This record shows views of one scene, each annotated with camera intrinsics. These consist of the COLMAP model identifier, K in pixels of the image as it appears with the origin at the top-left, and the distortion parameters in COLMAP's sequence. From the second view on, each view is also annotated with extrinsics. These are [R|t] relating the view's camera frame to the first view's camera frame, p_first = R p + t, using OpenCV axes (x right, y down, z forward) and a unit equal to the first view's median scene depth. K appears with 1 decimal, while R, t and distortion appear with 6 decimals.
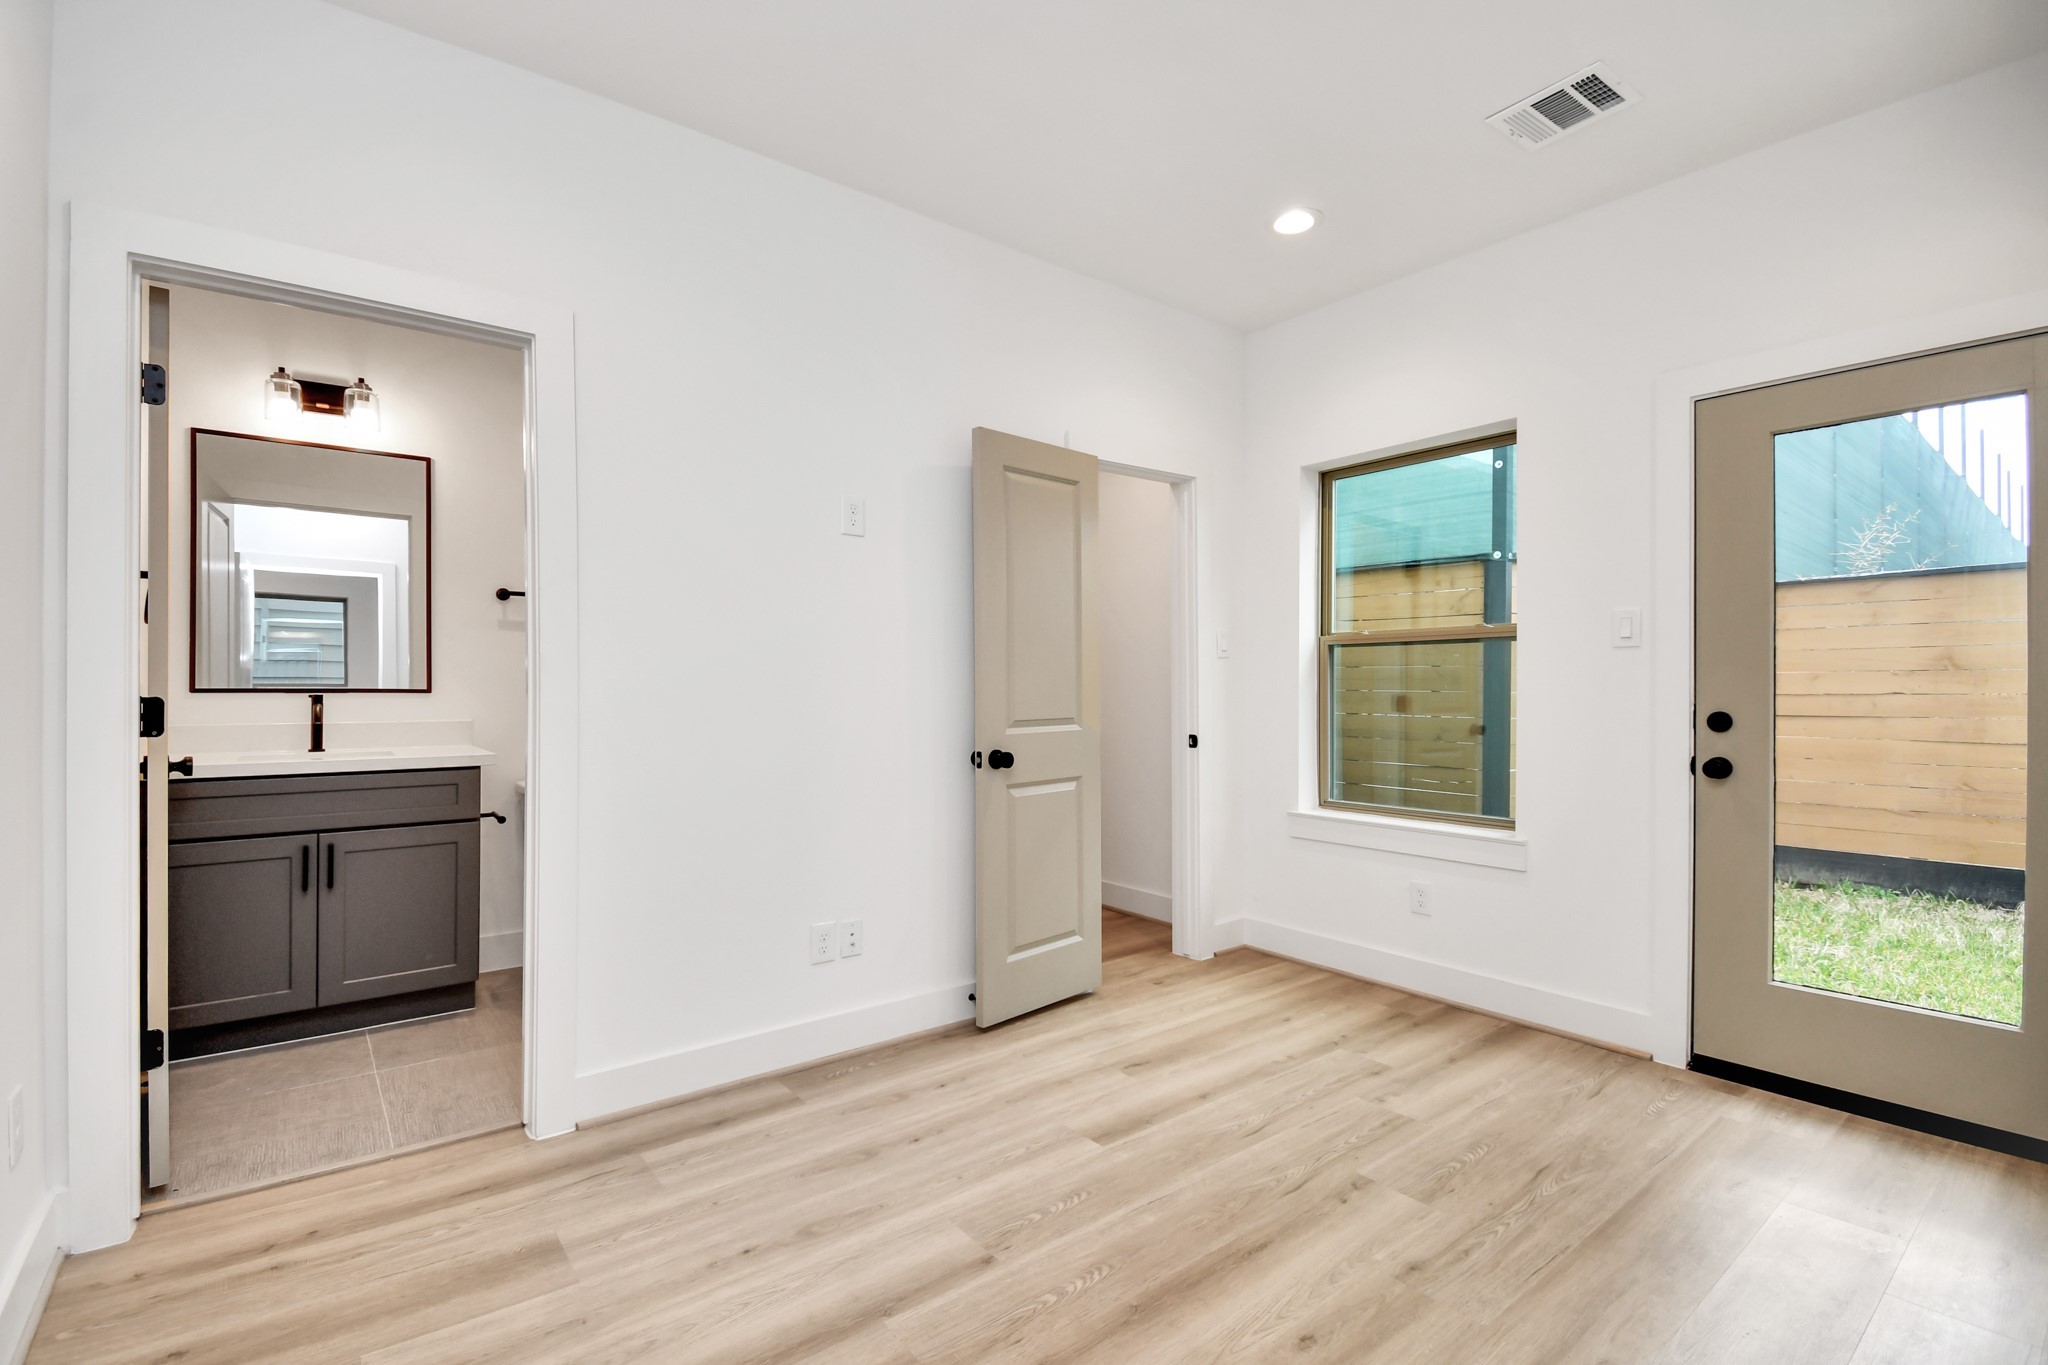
lens RADIAL K [[915.8, 0, 1019.0], [0, 915.8, 679.7], [0, 0, 1]] dist [0.016588, -0.027589]
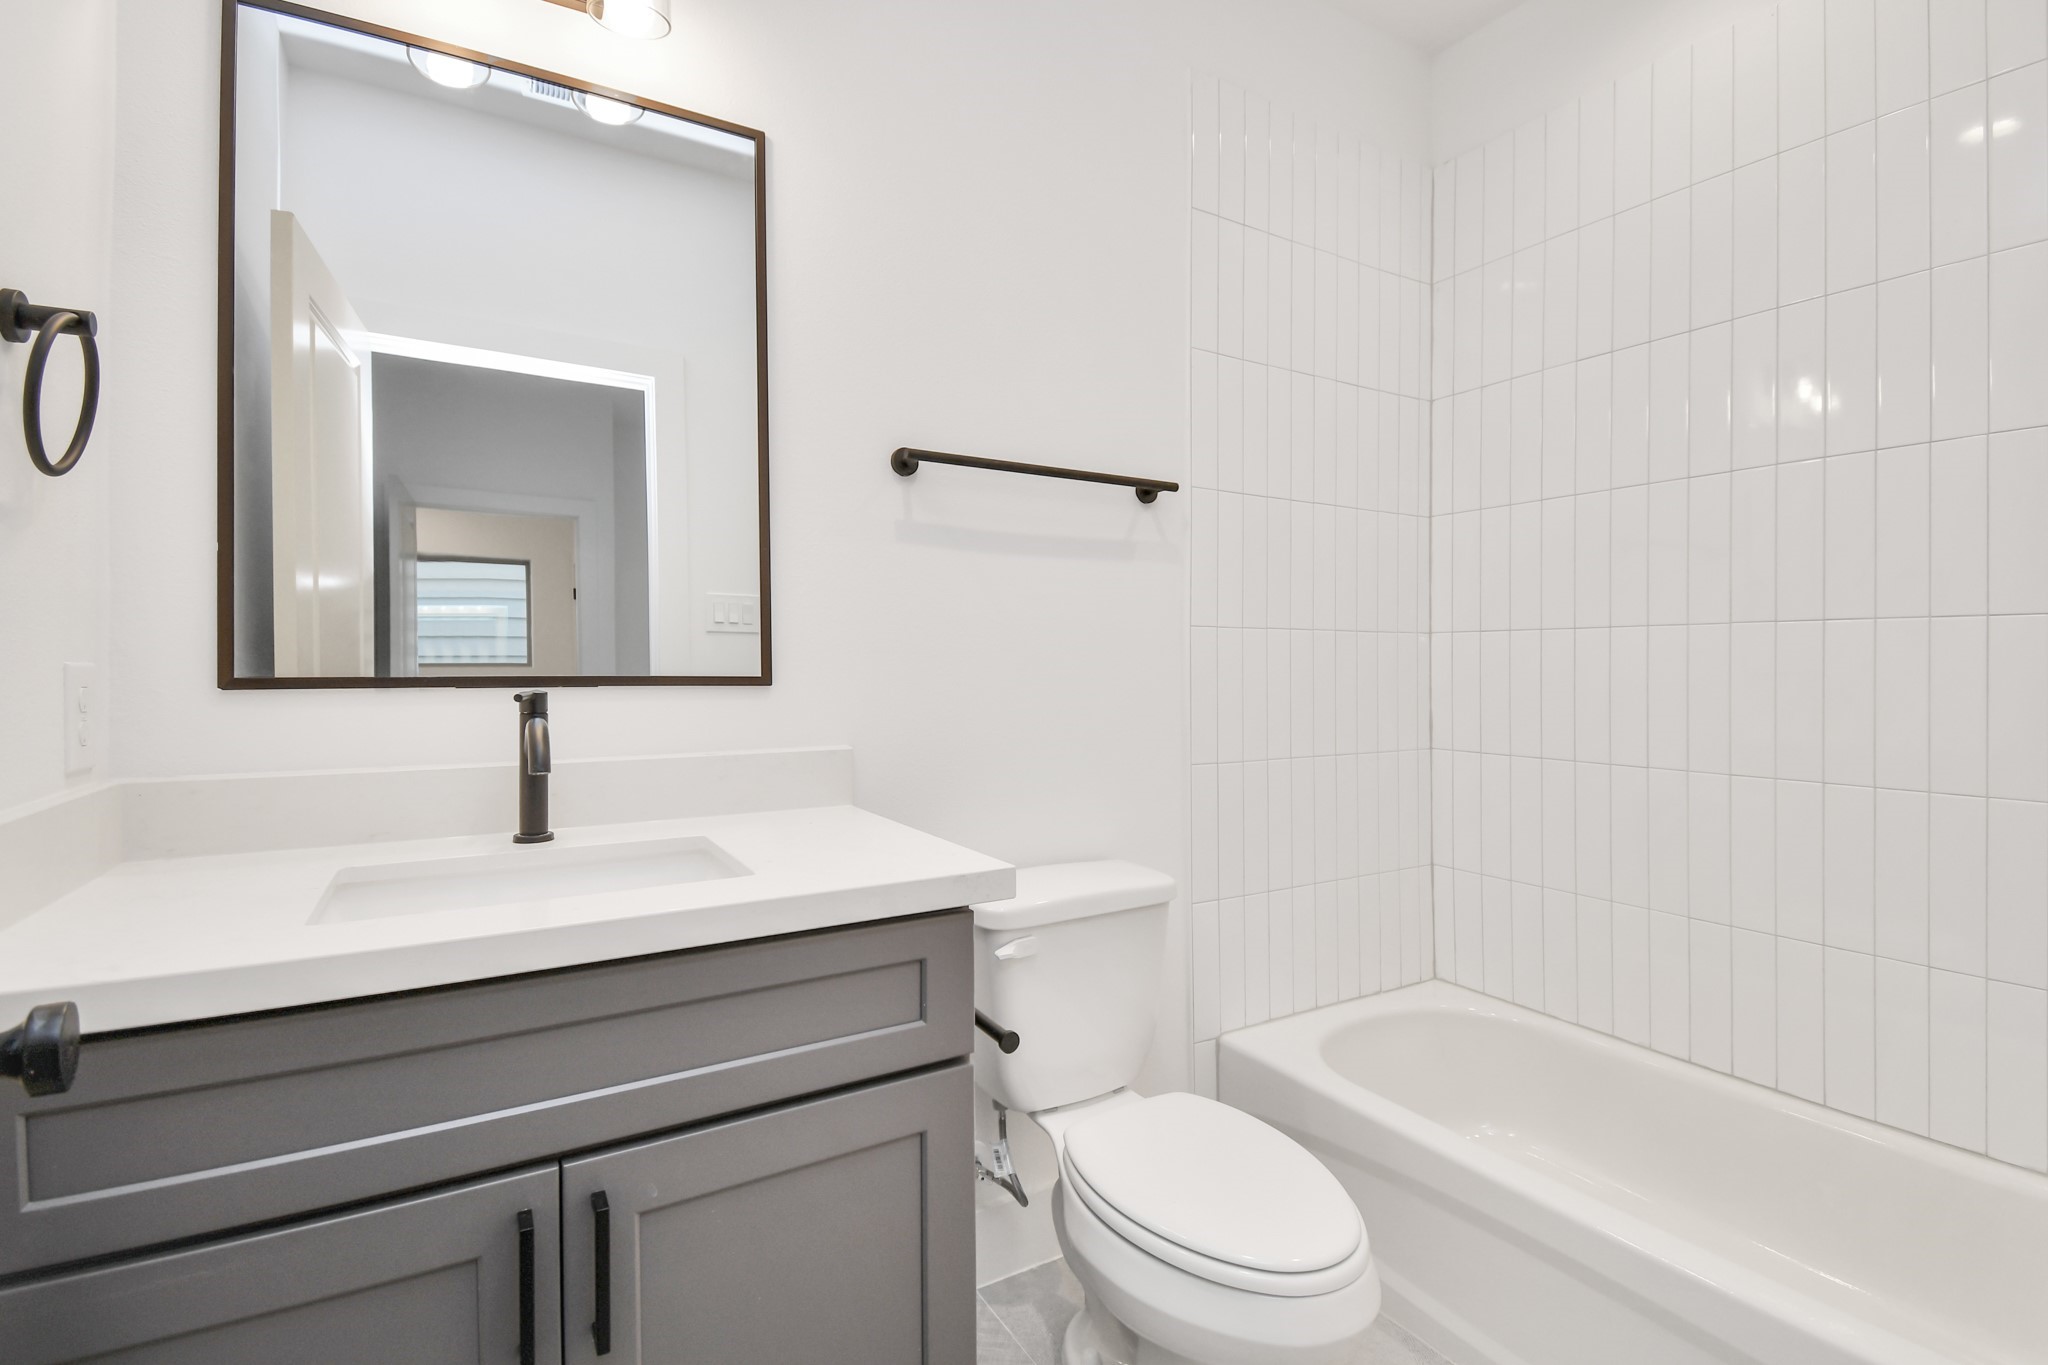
lens RADIAL K [[878.9, 0, 982.5], [0, 878.9, 690.6], [0, 0, 1]] dist [0.018015, -0.023646]
pose [[0.990216, -0.007001, -0.139370, -0.535819], [0.010365, 0.999672, 0.023427, 0.009361], [0.139160, -0.024643, 0.989963, 0.672991]]
